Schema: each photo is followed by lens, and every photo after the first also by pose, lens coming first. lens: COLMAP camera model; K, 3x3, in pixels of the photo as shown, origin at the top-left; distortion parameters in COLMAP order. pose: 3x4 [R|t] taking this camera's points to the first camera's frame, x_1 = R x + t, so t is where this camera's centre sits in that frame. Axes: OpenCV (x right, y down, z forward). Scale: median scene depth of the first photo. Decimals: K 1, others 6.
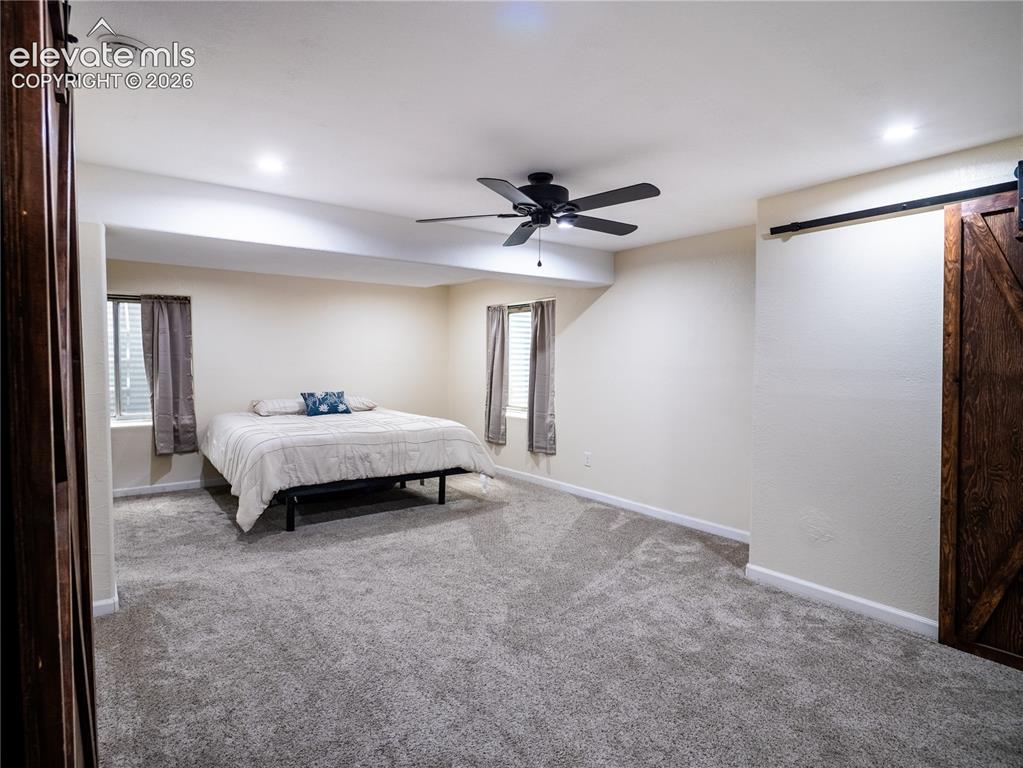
lens RADIAL K [[561.2, 0, 508.6], [0, 561.2, 381.7], [0, 0, 1]] dist [-0.001422, 0.000852]
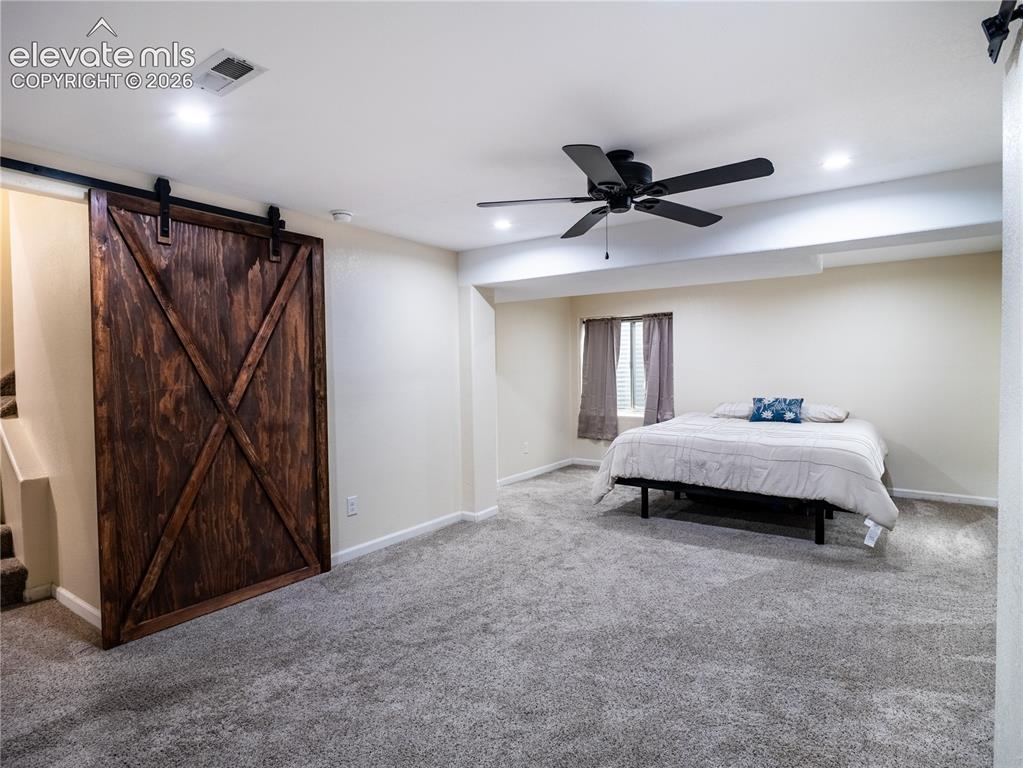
lens RADIAL K [[561.2, 0, 508.6], [0, 561.2, 381.7], [0, 0, 1]] dist [-0.001422, 0.000852]
pose [[0.308707, 0.017543, -0.950995, 0.567507], [-0.024901, 0.999636, 0.010357, -0.009703], [0.950831, 0.020484, 0.309032, 0.380525]]
